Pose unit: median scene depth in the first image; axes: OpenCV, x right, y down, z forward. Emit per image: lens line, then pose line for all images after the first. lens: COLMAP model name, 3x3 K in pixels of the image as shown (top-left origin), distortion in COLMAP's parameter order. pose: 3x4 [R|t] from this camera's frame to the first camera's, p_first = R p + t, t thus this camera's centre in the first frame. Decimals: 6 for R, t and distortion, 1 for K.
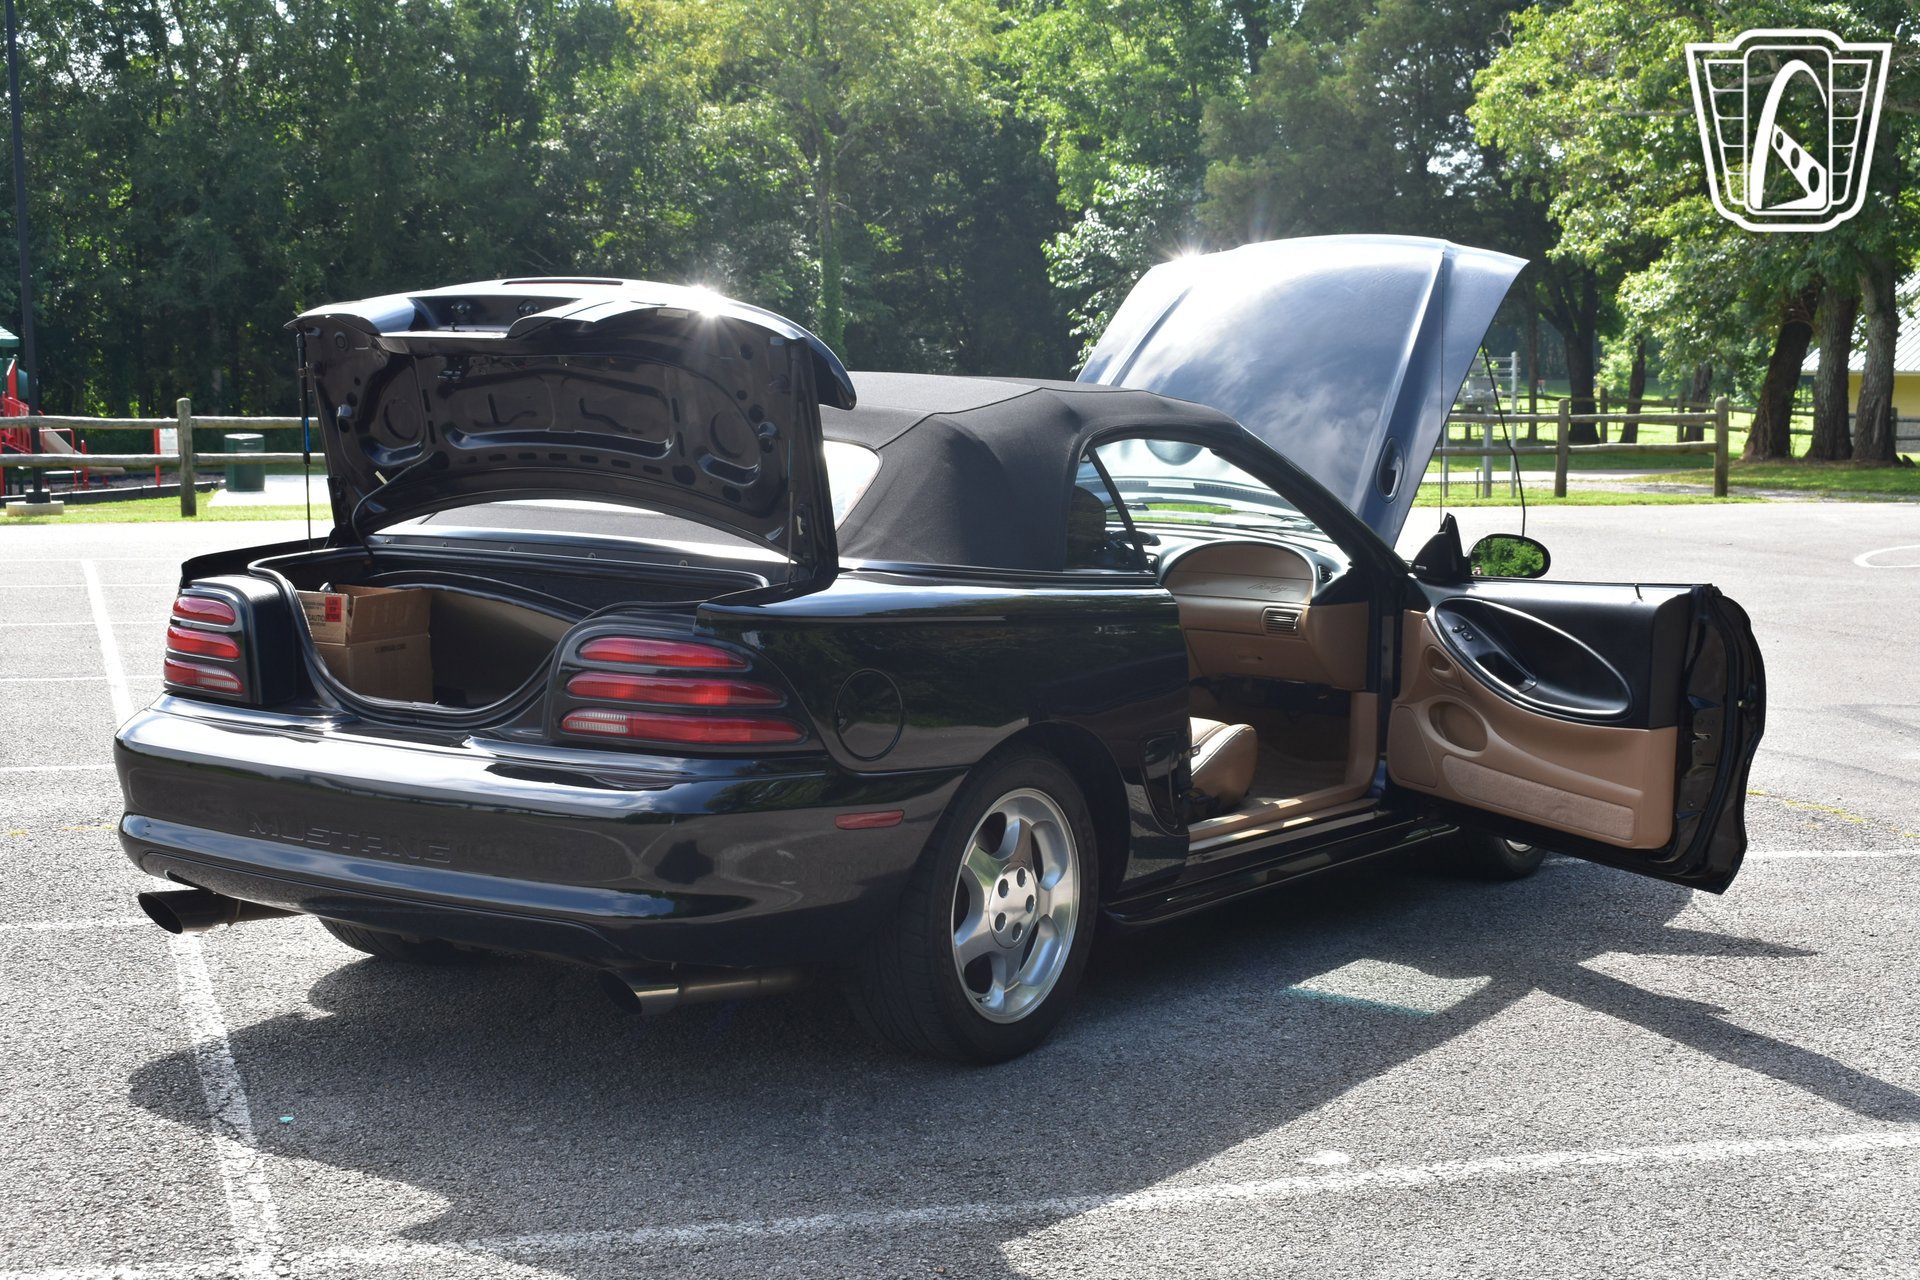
lens RADIAL K [[2898.2, 0, 964.6], [0, 2898.2, 615.3], [0, 0, 1]] dist [-0.030309, 0.000000]
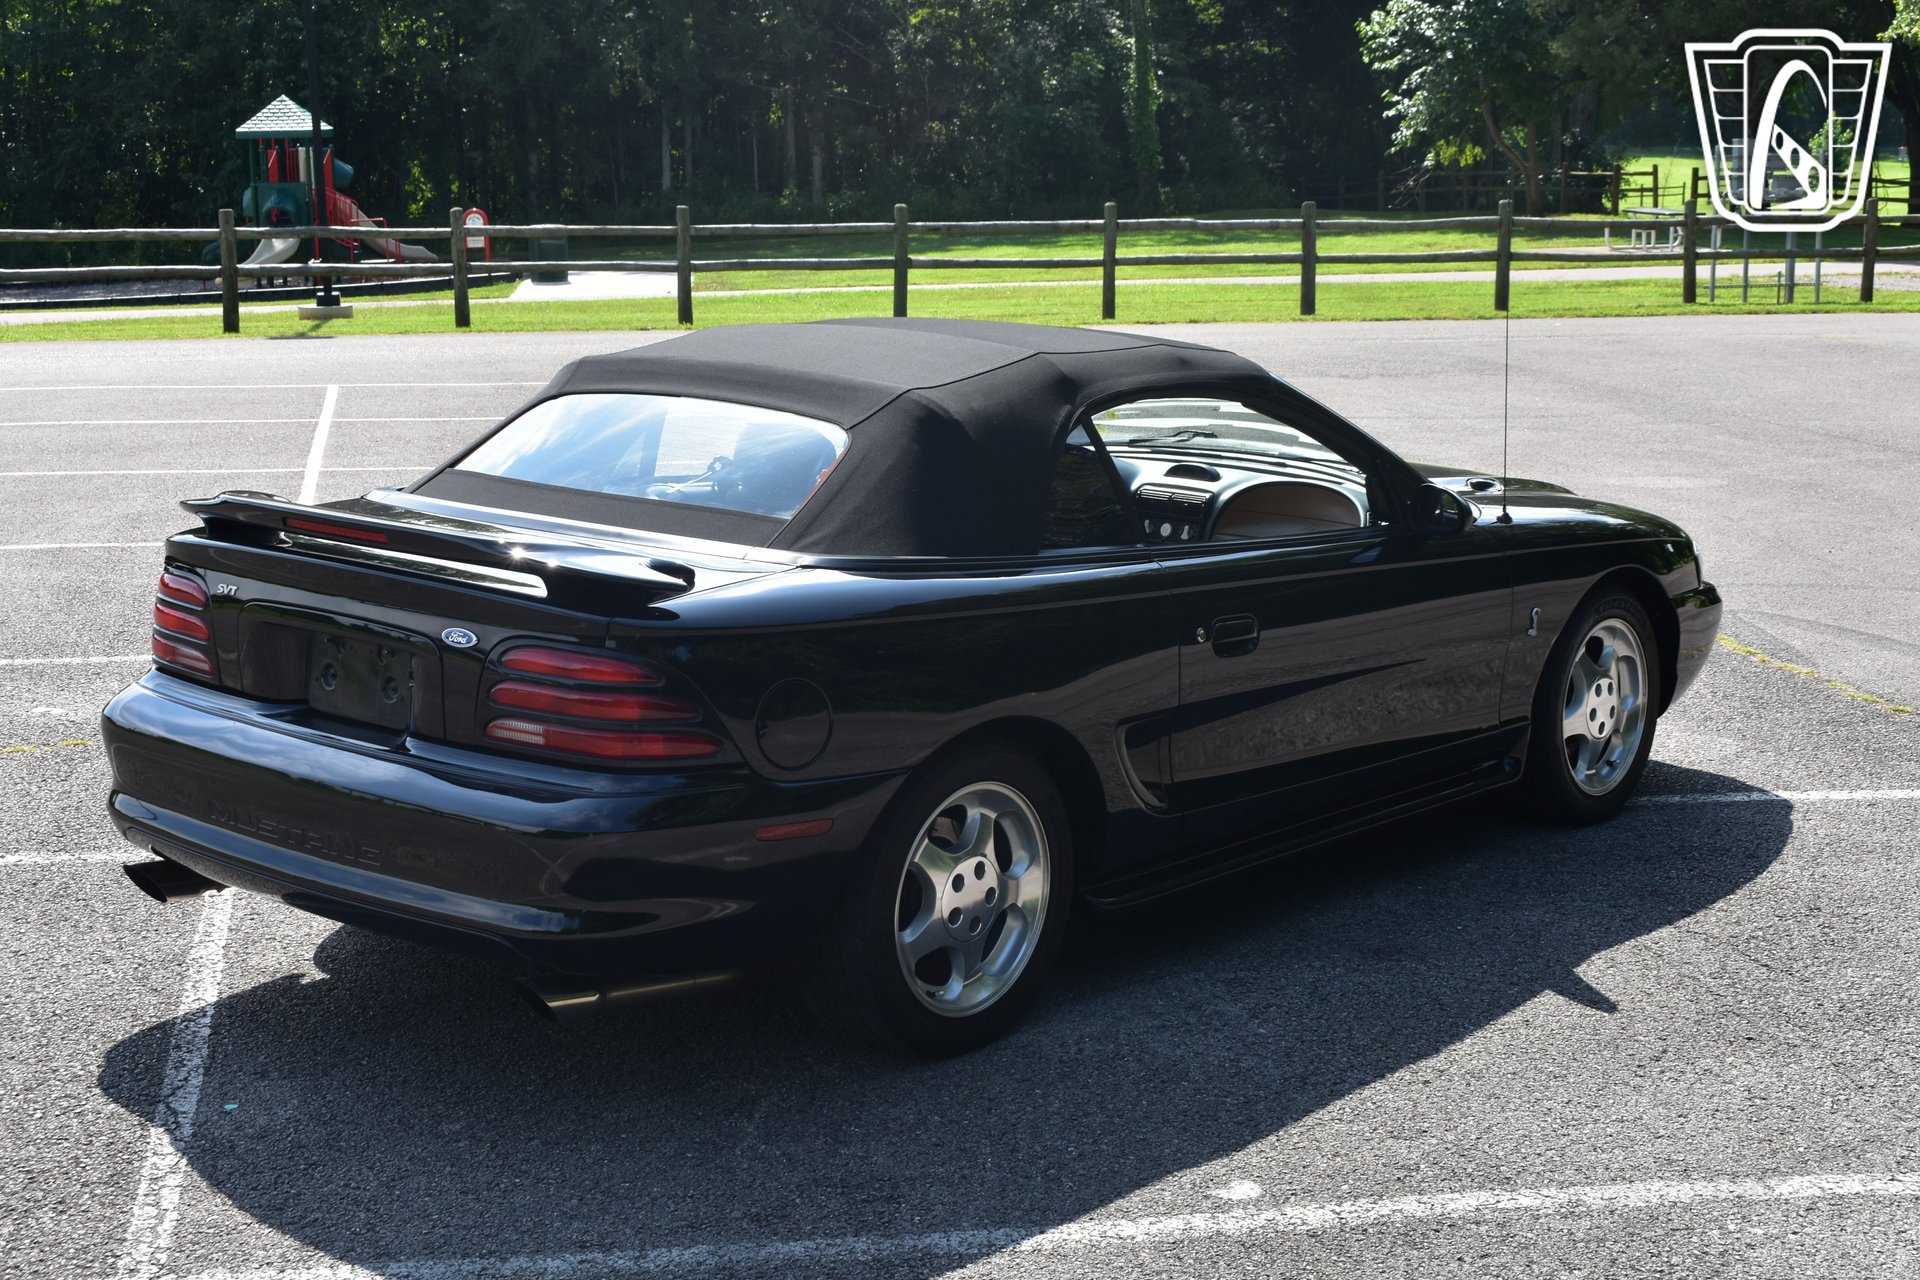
lens RADIAL K [[2898.2, 0, 956.9], [0, 2898.2, 647.1], [0, 0, 1]] dist [-0.030309, 0.000000]
pose [[0.992642, 0.016027, -0.120020, 0.114723], [-0.004914, 0.995717, 0.092322, -0.068109], [0.120986, -0.091053, 0.988469, 0.026624]]
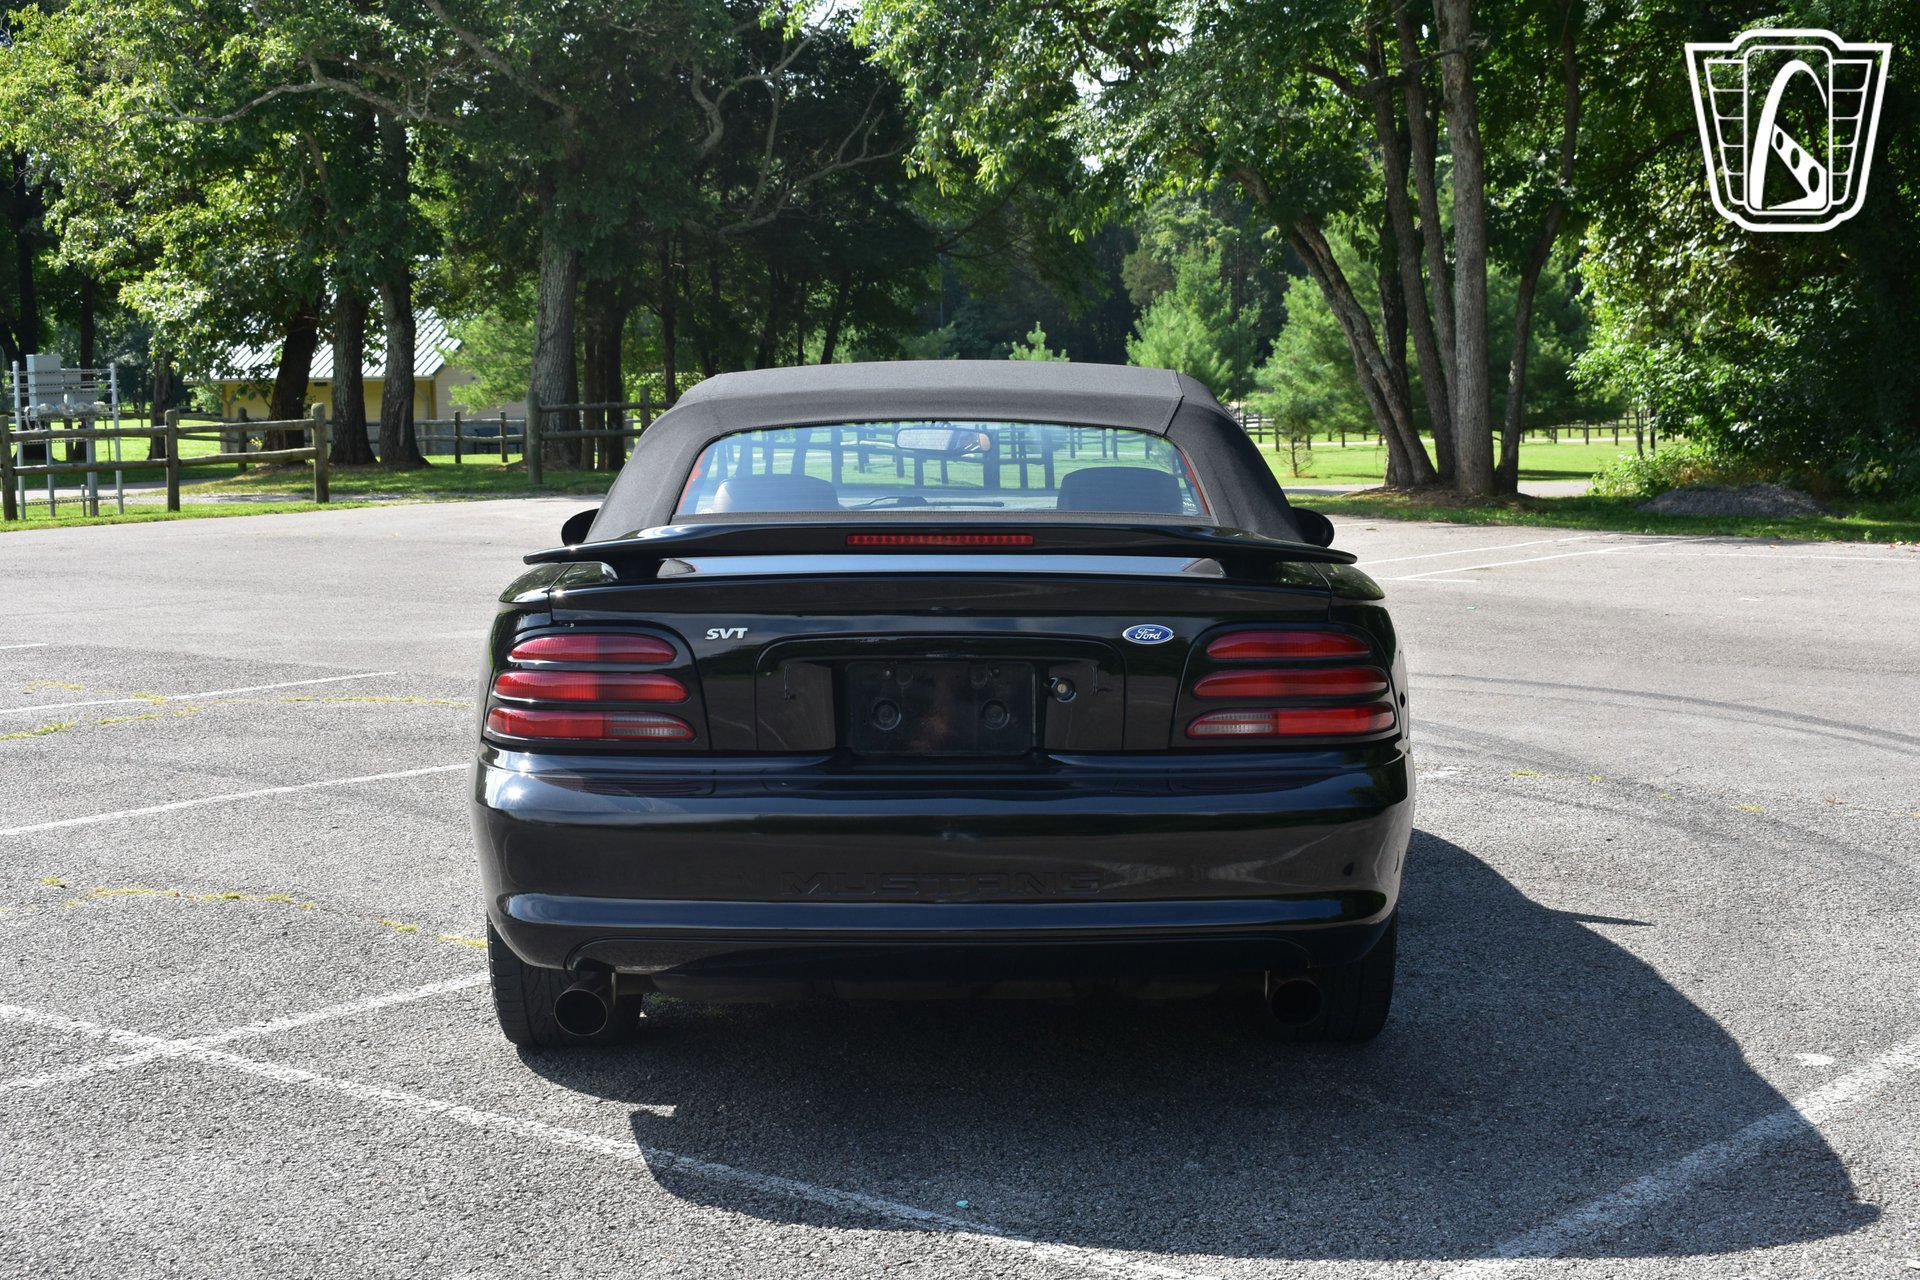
lens RADIAL K [[2898.2, 0, 971.6], [0, 2898.2, 647.4], [0, 0, 1]] dist [-0.030309, 0.000000]
pose [[0.828123, -0.075826, 0.555395, -0.576730], [0.072177, 0.996985, 0.028495, -0.016977], [-0.555881, 0.016489, 0.831099, 0.209040]]
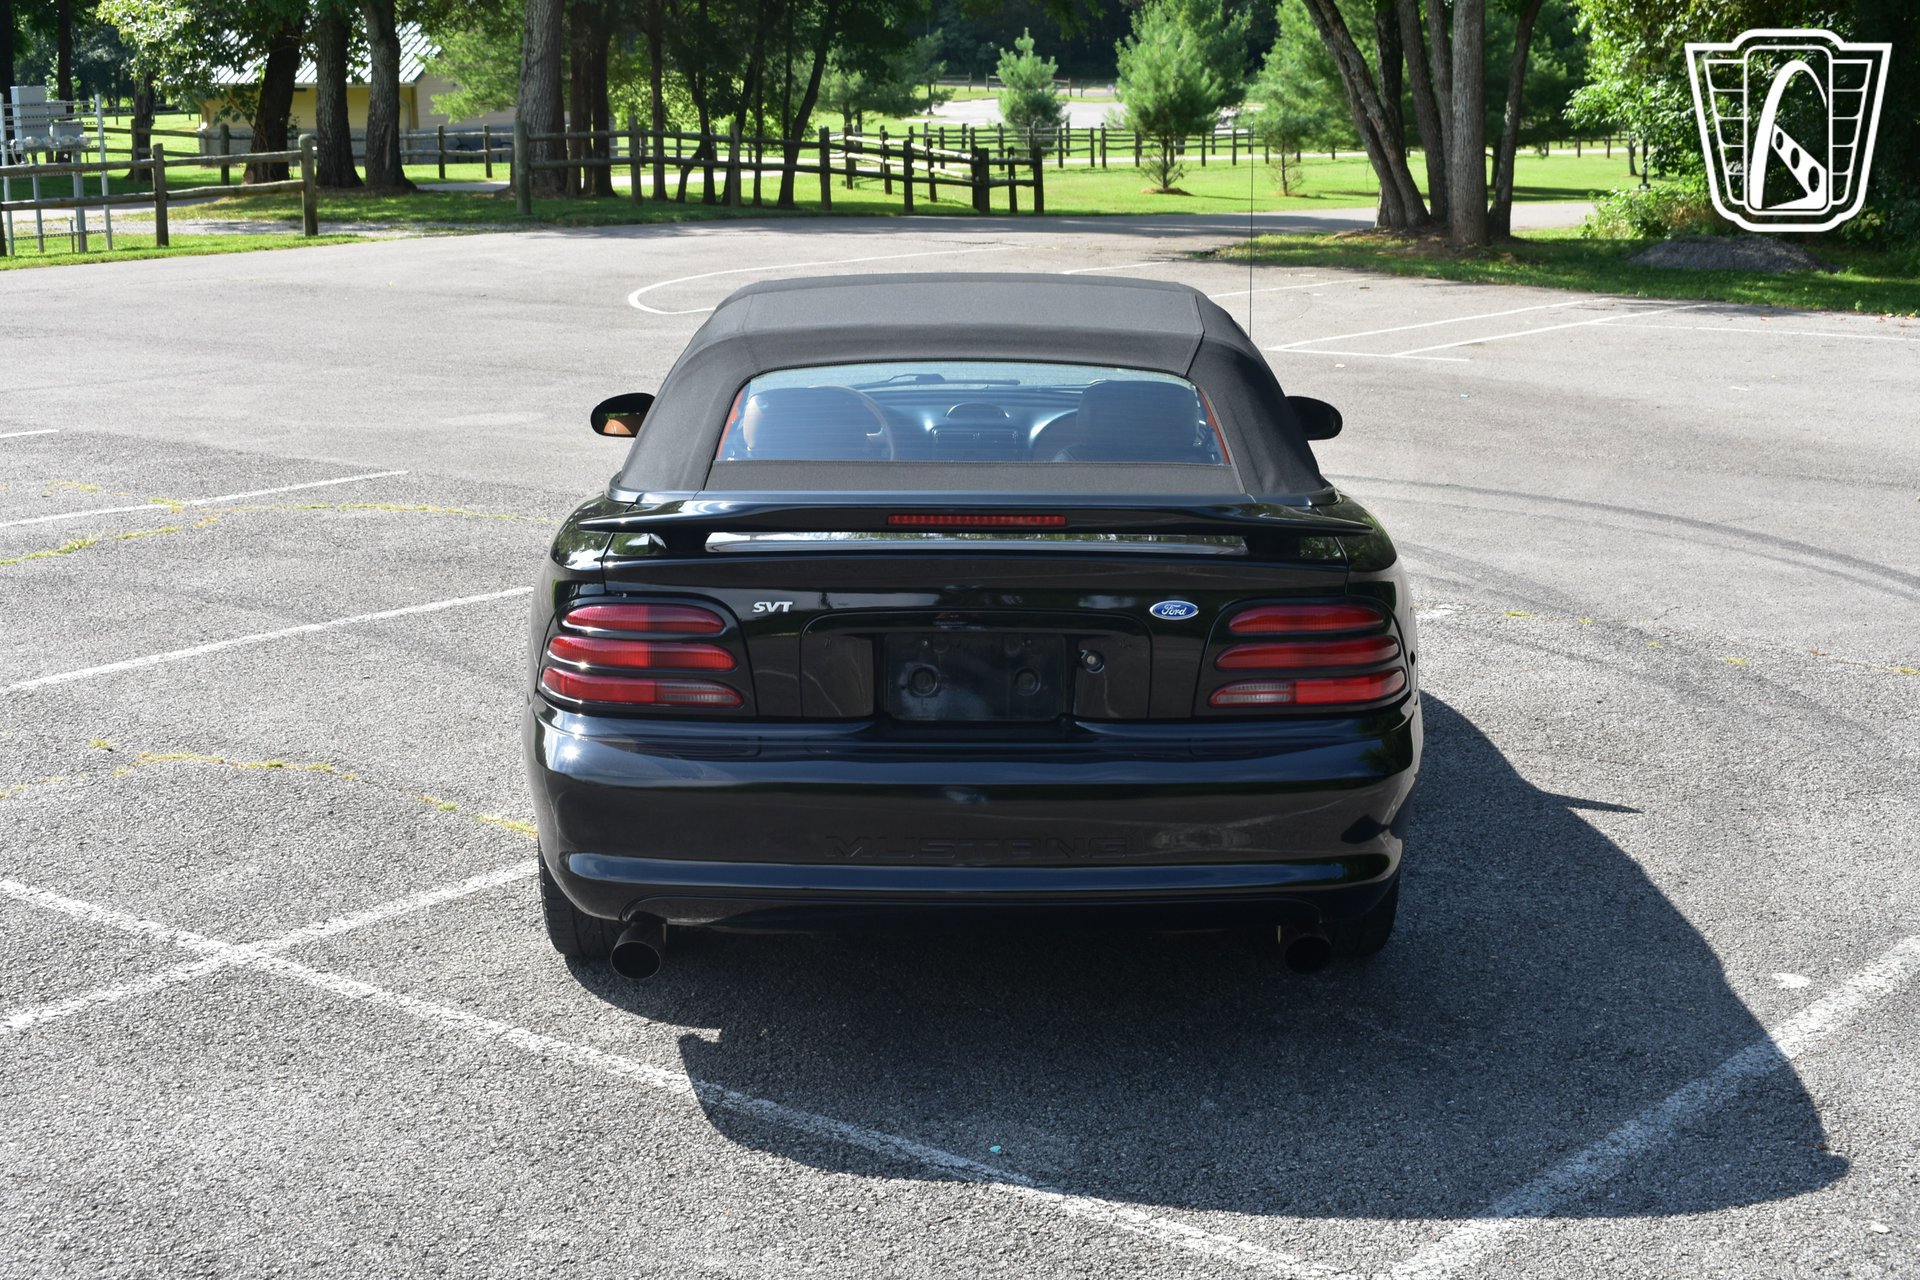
lens RADIAL K [[2898.2, 0, 970.8], [0, 2898.2, 658.0], [0, 0, 1]] dist [-0.030309, 0.000000]
pose [[0.825397, -0.130969, 0.549151, -0.602296], [0.065708, 0.988394, 0.136964, -0.094696], [-0.560716, -0.076966, 0.824423, 0.187094]]
